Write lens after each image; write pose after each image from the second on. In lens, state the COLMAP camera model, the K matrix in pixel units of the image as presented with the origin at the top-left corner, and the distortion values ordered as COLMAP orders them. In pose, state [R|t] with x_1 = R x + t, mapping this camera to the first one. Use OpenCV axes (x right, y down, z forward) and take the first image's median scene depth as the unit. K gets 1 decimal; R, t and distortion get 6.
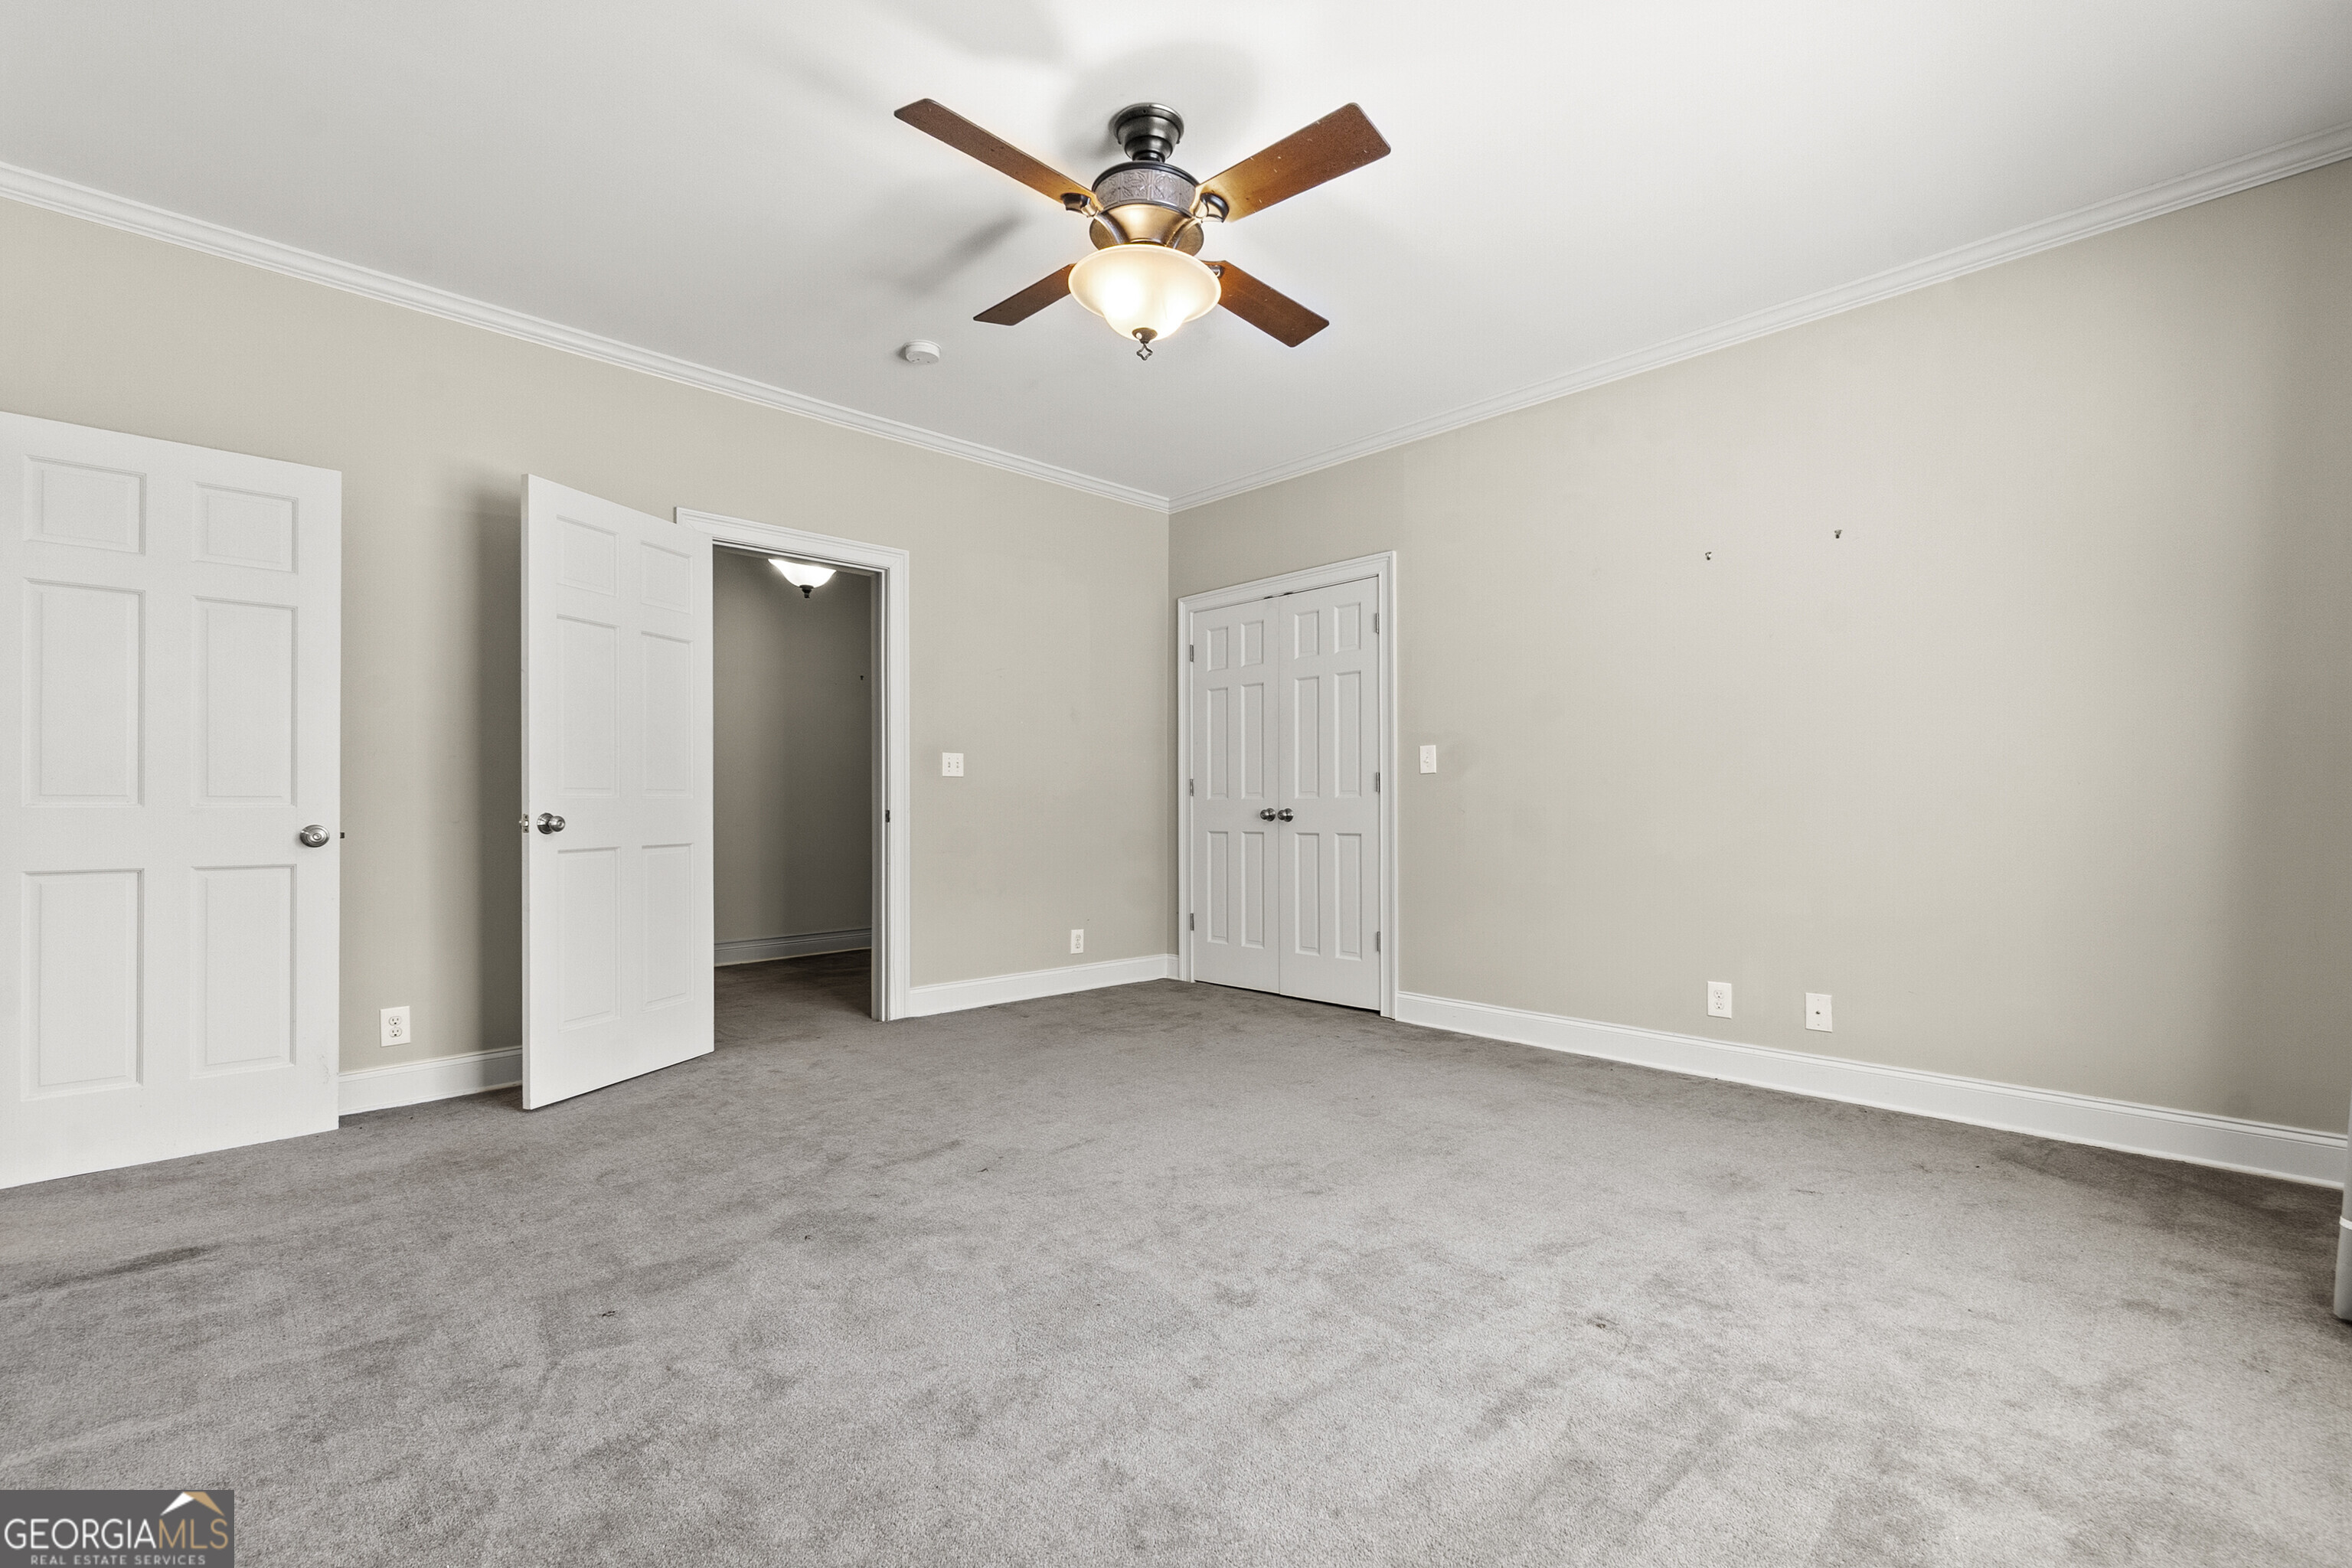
lens RADIAL K [[1031.9, 0, 1166.2], [0, 1031.9, 798.2], [0, 0, 1]] dist [-0.003015, -0.000407]
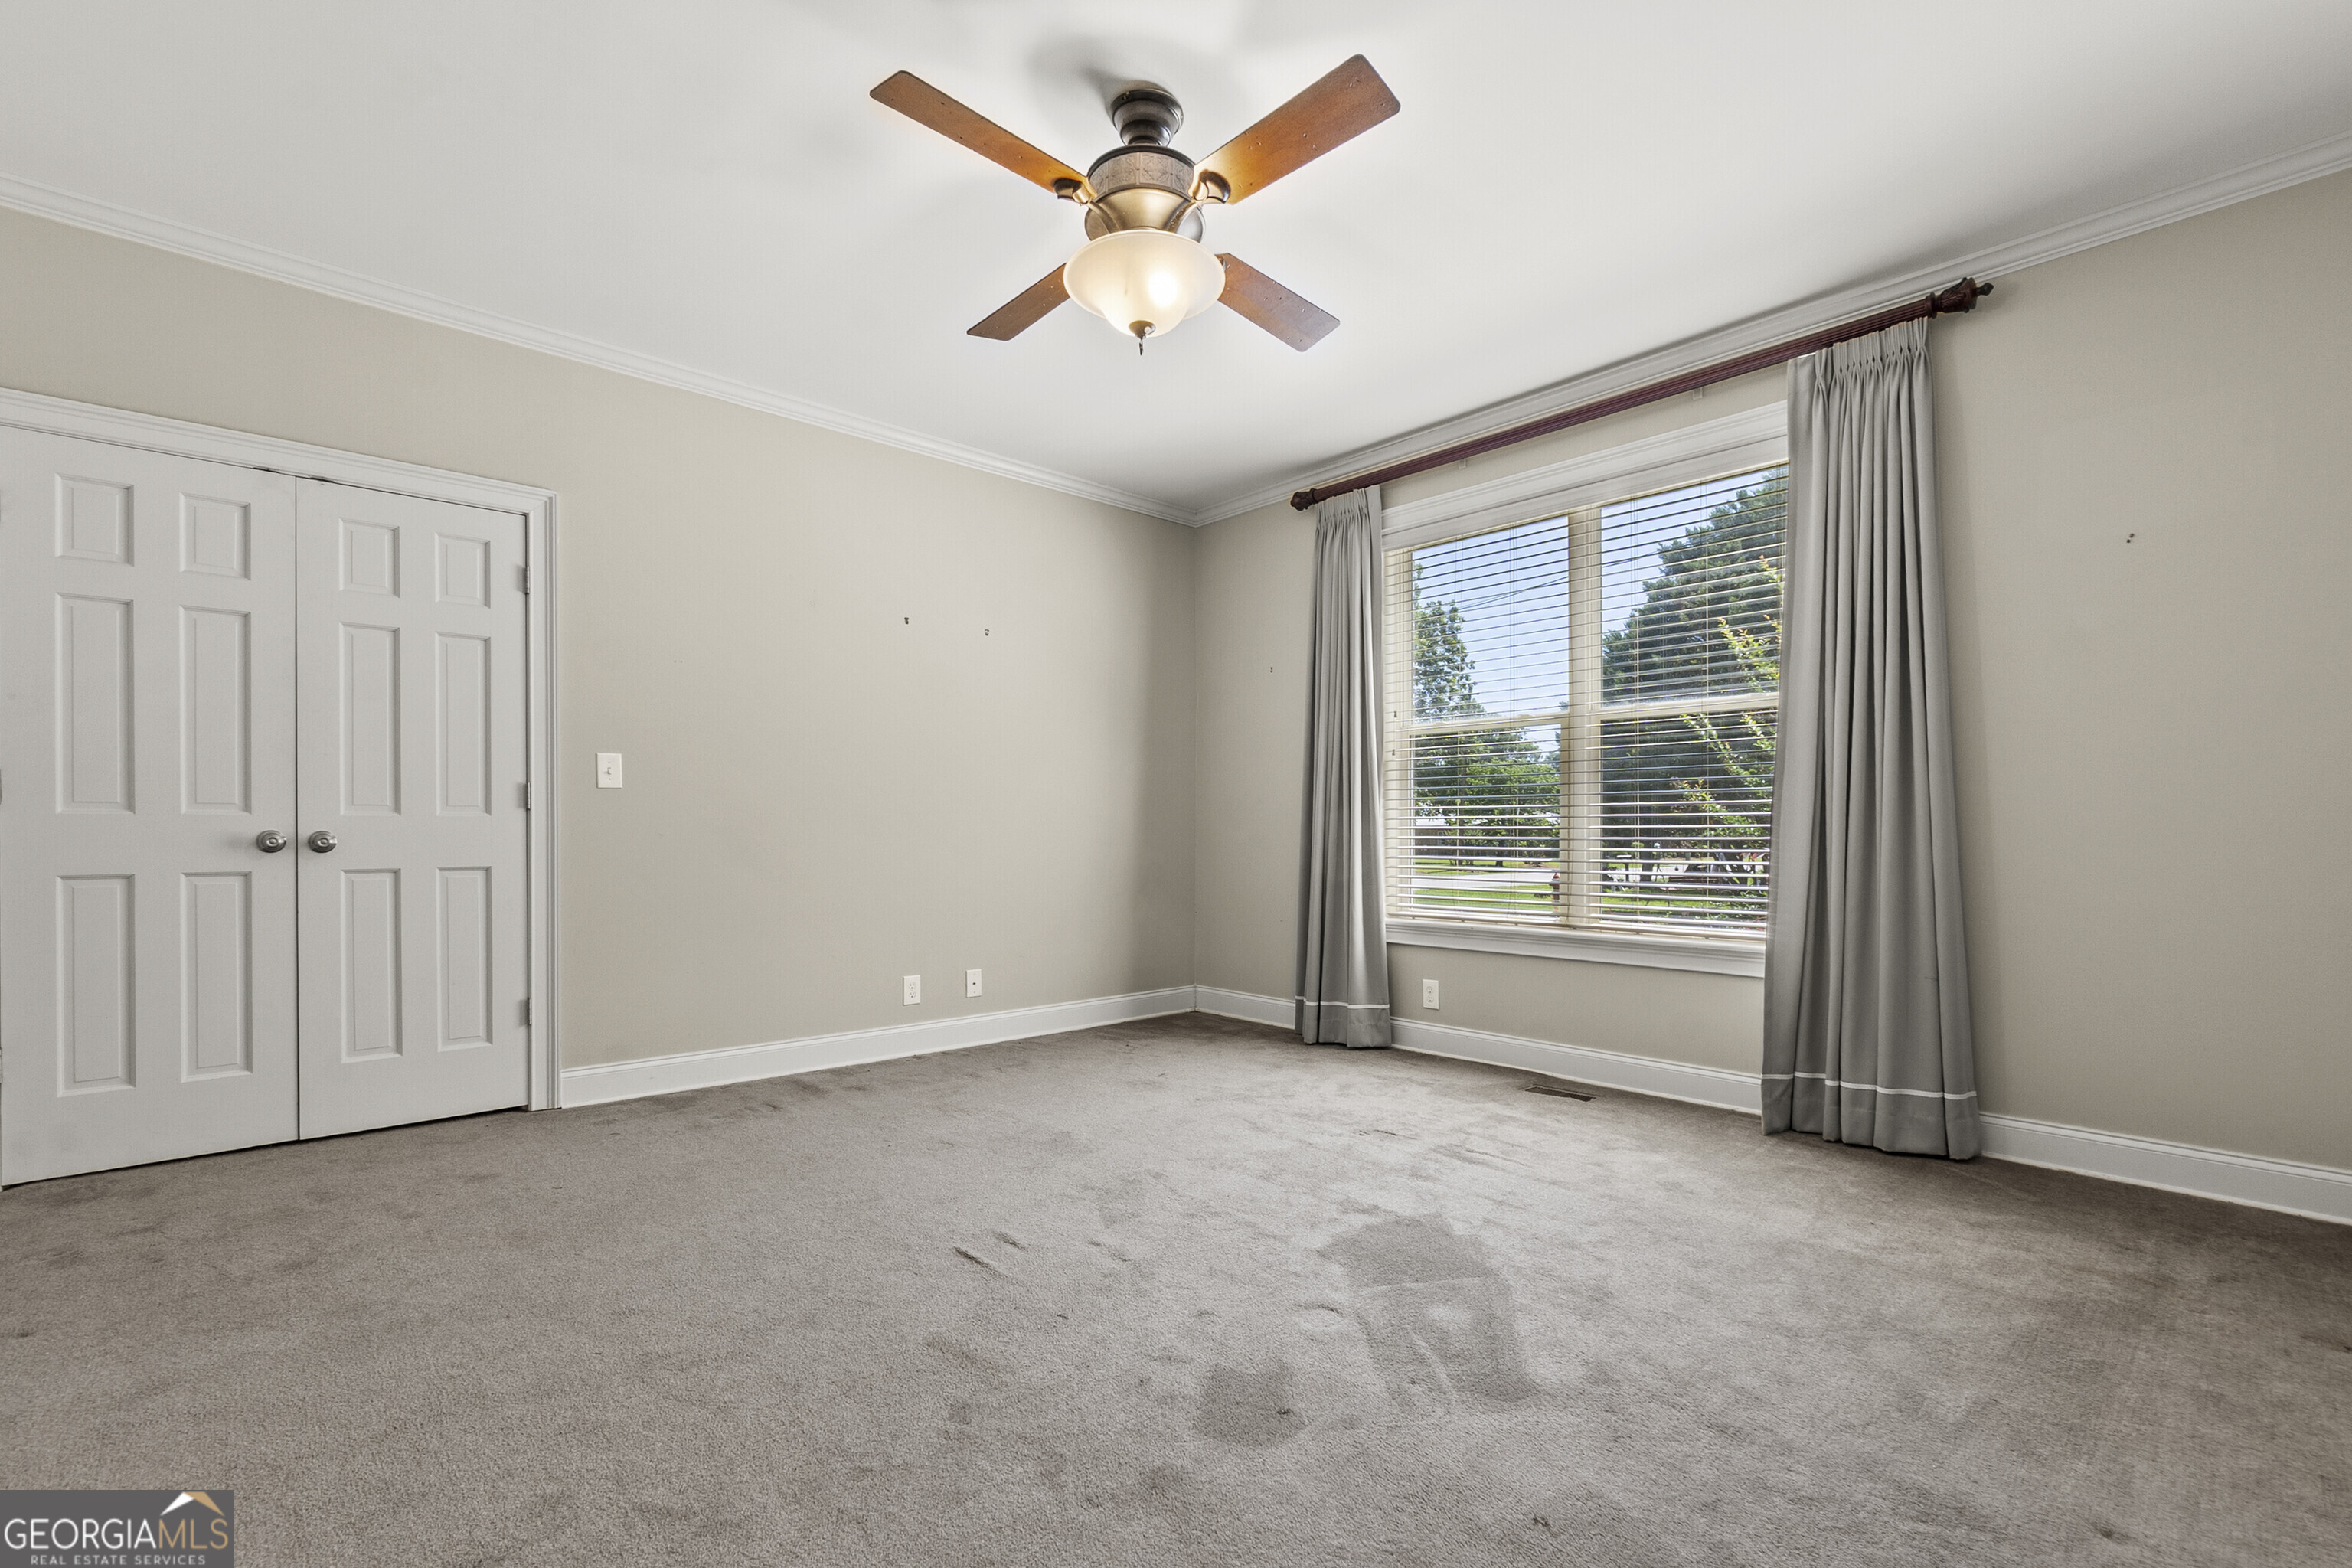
lens RADIAL K [[1042.5, 0, 1168.9], [0, 1042.5, 824.8], [0, 0, 1]] dist [-0.000043, -0.000005]
pose [[0.022146, 0.010245, 0.999702, -0.762462], [-0.007916, 0.999918, -0.010071, 0.012008], [-0.999723, -0.007690, 0.022225, 0.746100]]
